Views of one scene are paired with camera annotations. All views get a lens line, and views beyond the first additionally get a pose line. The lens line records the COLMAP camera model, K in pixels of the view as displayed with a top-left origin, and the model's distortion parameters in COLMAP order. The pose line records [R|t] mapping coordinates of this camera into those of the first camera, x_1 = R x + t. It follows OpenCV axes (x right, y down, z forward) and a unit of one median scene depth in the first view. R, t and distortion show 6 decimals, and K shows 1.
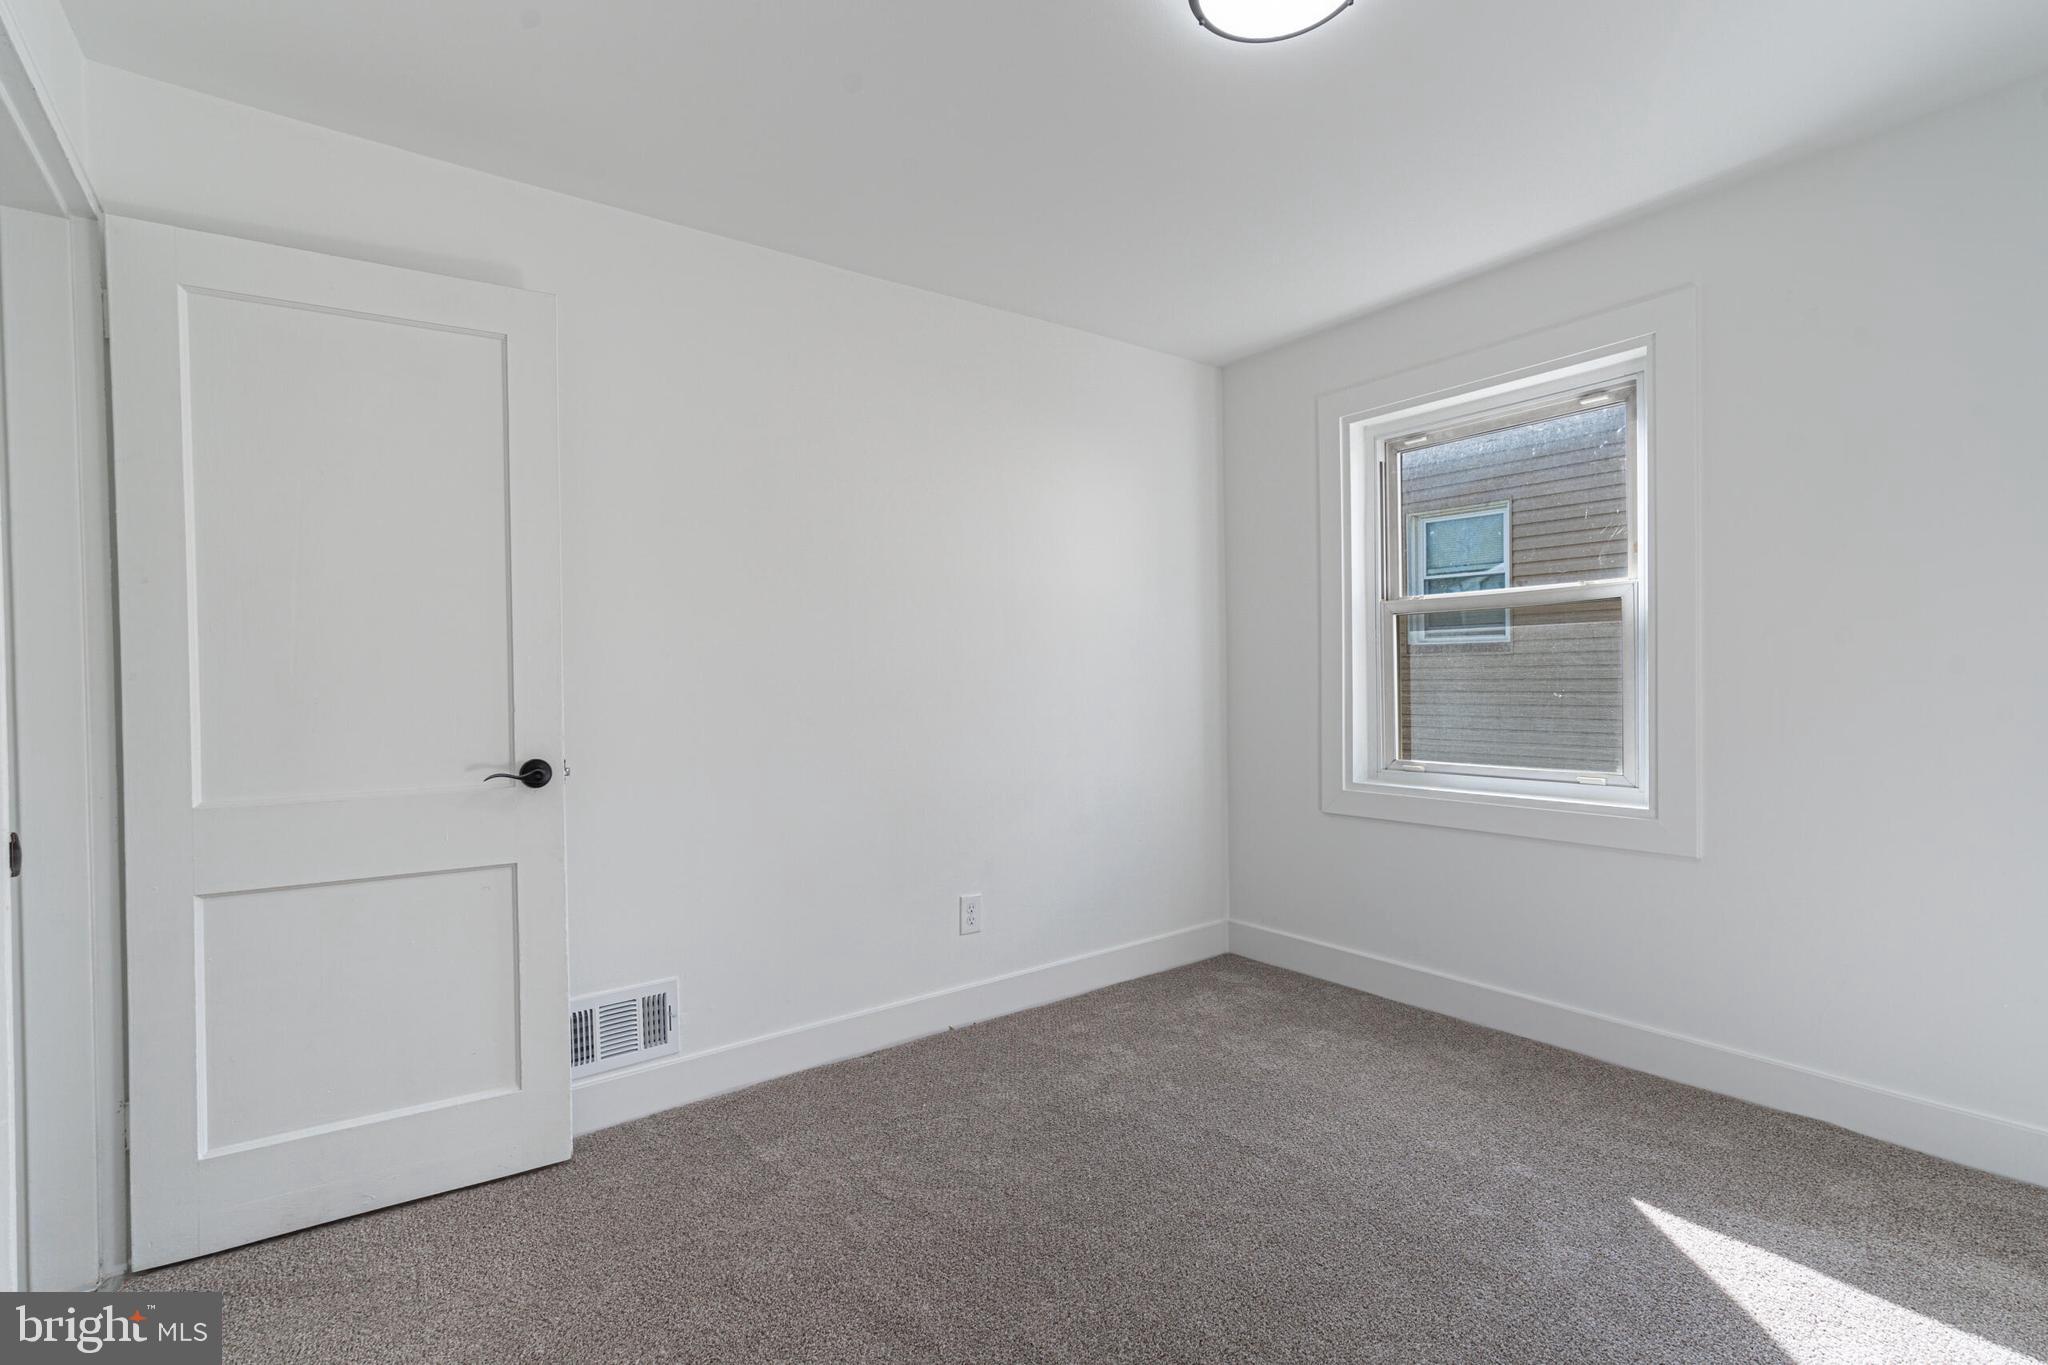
lens RADIAL K [[944.1, 0, 1024.0], [0, 944.1, 682.5], [0, 0, 1]] dist [0.006504, 0.008947]
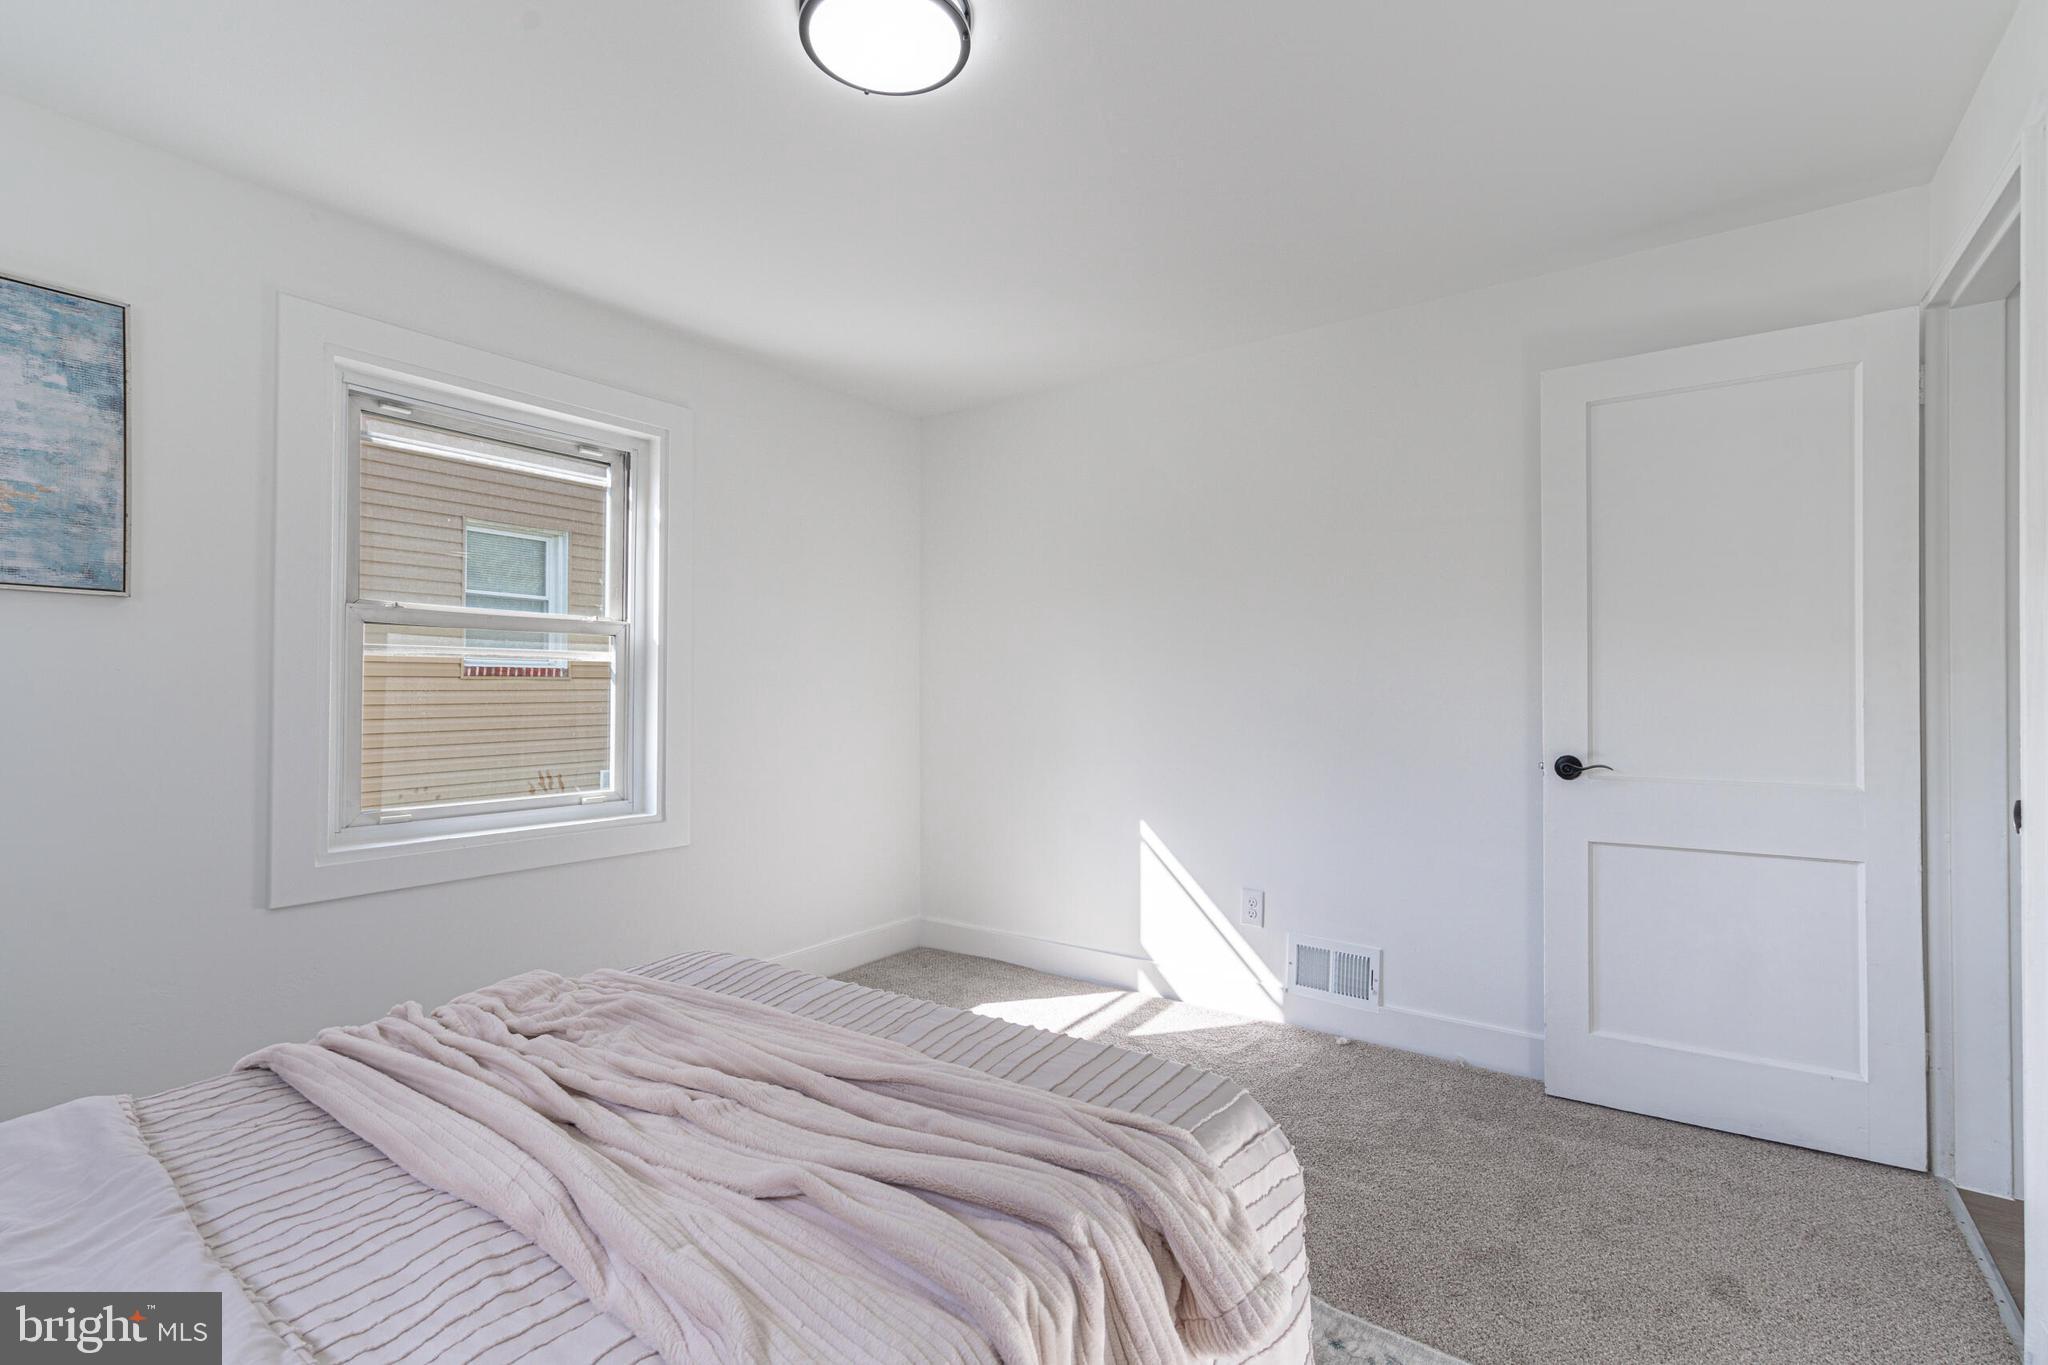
lens RADIAL K [[944.7, 0, 1021.1], [0, 944.7, 679.3], [0, 0, 1]] dist [0.000899, 0.015630]
pose [[-0.312031, 0.020077, 0.949860, -0.593929], [0.001805, 0.999787, -0.020539, -0.011162], [-0.950070, -0.004694, -0.312001, 0.861813]]
